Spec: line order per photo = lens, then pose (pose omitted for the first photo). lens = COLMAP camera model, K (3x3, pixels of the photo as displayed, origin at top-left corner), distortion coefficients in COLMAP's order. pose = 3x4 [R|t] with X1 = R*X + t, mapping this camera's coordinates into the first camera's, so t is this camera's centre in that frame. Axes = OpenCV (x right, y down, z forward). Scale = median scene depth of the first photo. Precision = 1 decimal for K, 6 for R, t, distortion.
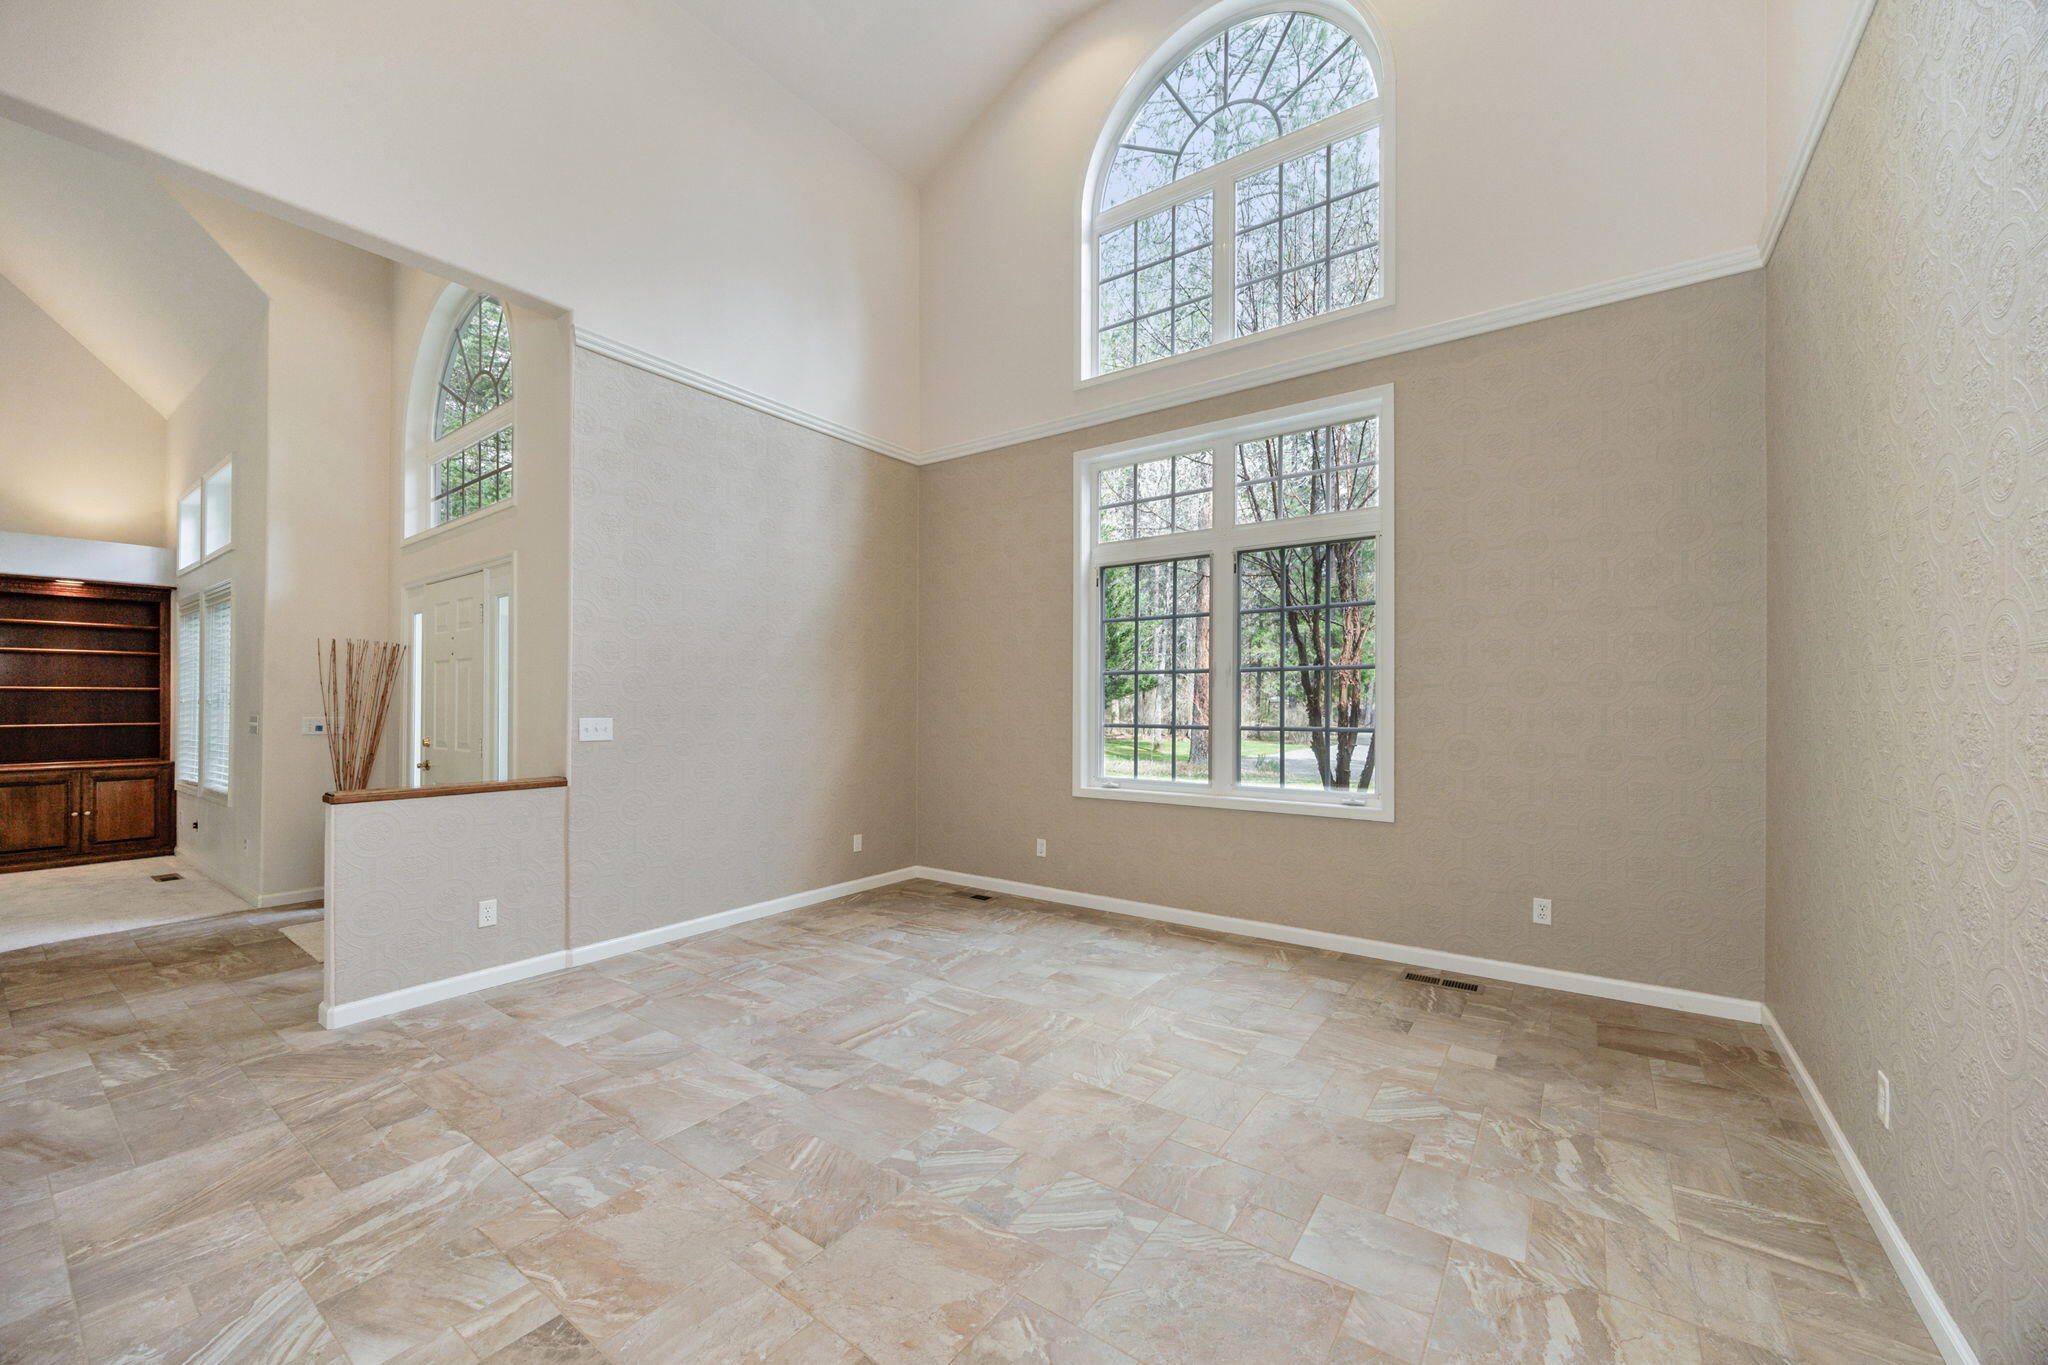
lens RADIAL K [[790.7, 0, 1024.8], [0, 790.7, 693.0], [0, 0, 1]] dist [-0.007639, 0.000278]
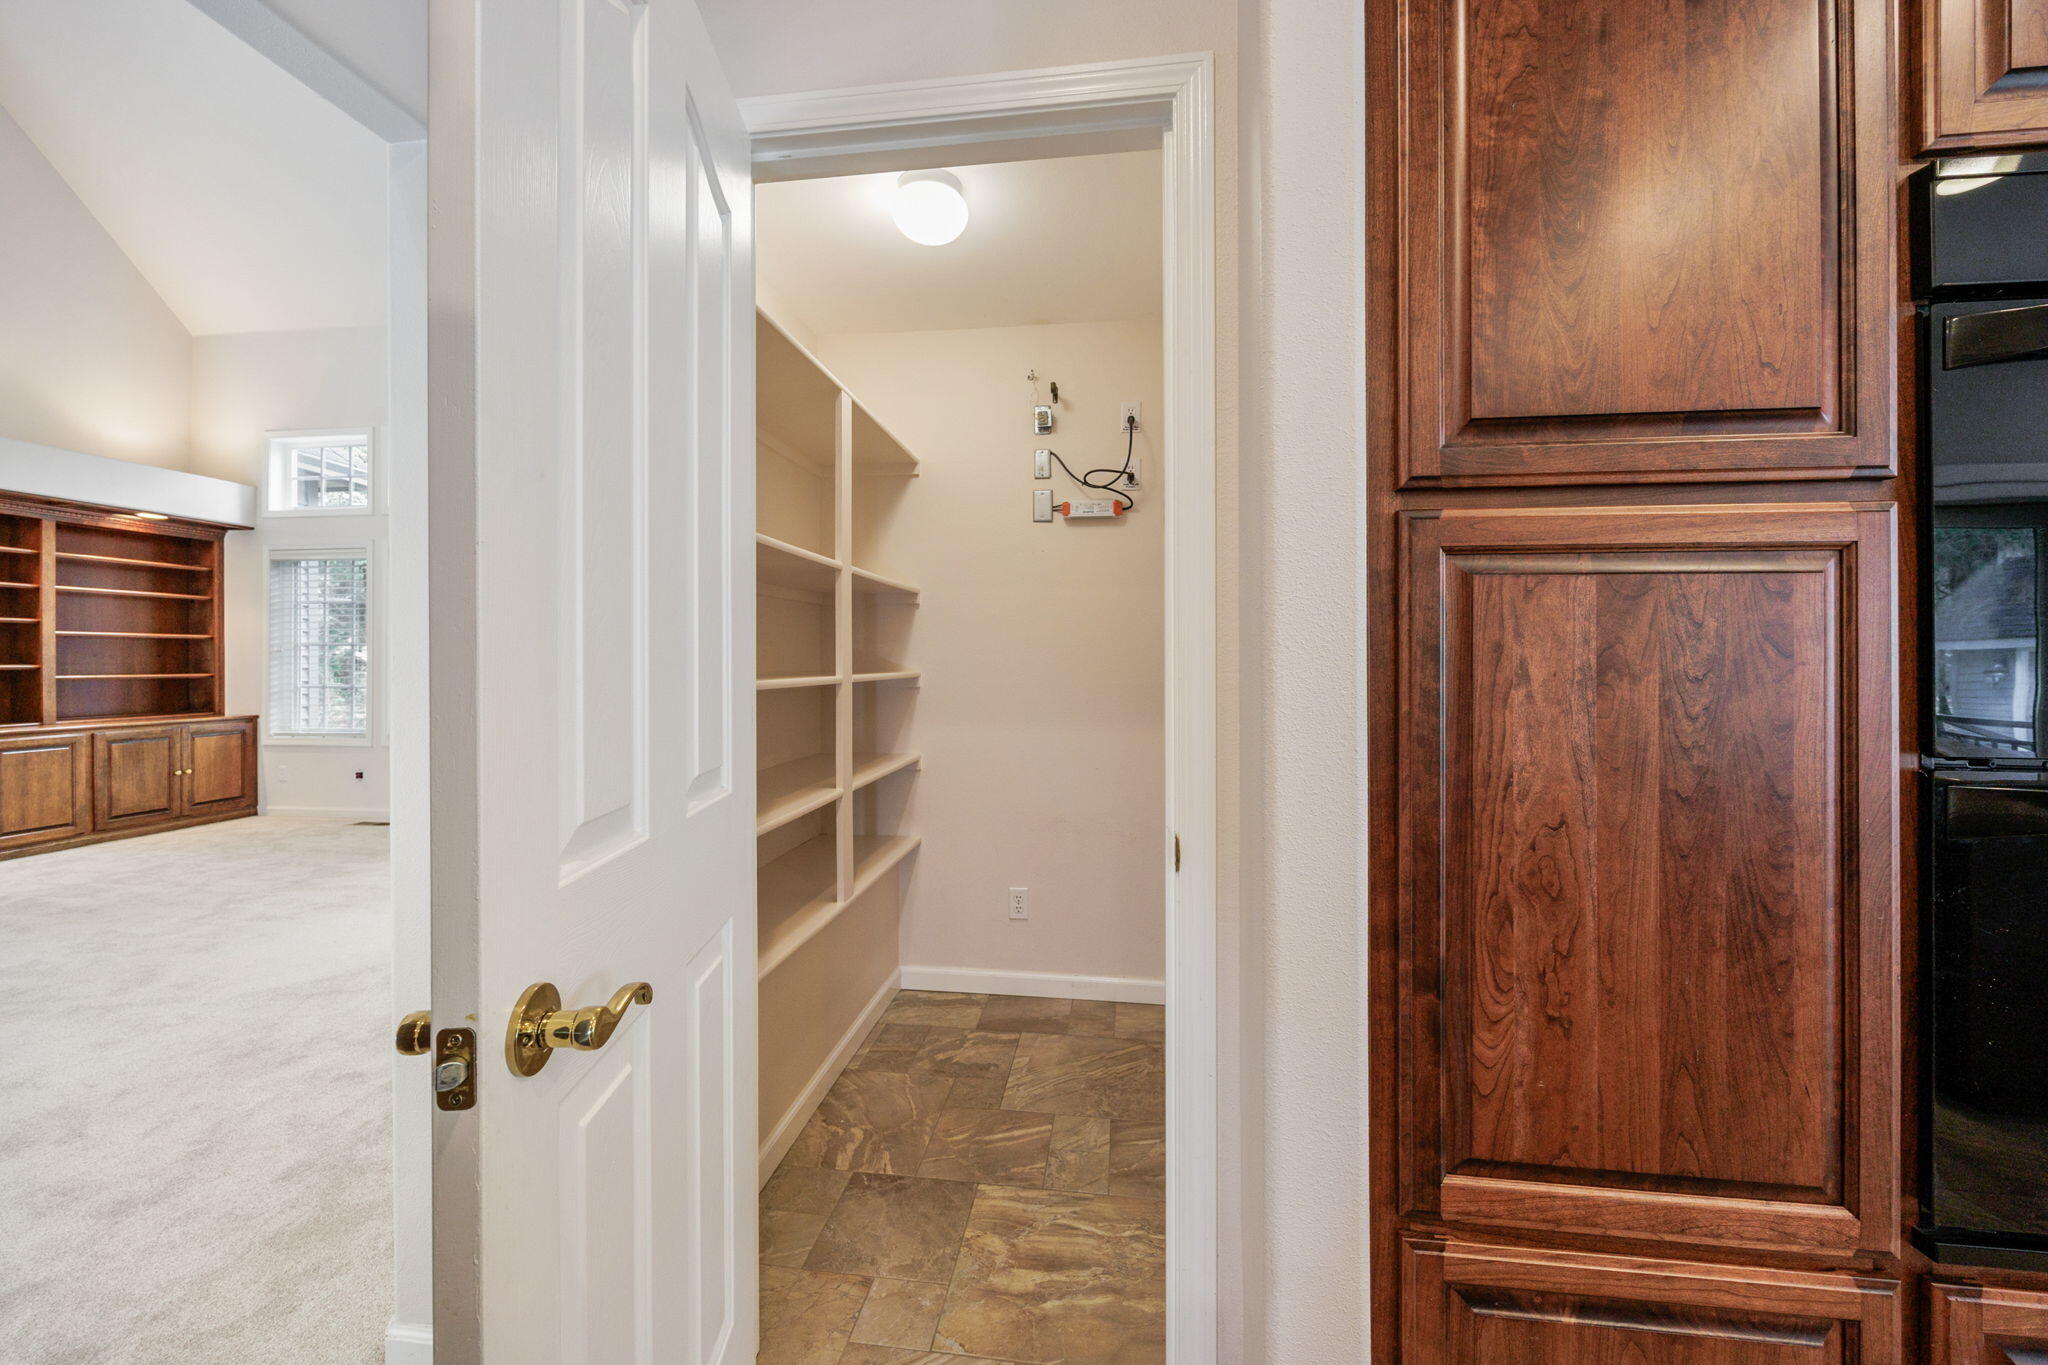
lens RADIAL K [[790.7, 0, 1026.4], [0, 790.7, 659.4], [0, 0, 1]] dist [-0.007639, 0.000278]
pose [[0.877402, -0.002895, 0.479747, -0.755663], [-0.000269, 0.999979, 0.006526, 0.015378], [-0.479756, -0.005855, 0.877383, -0.269167]]
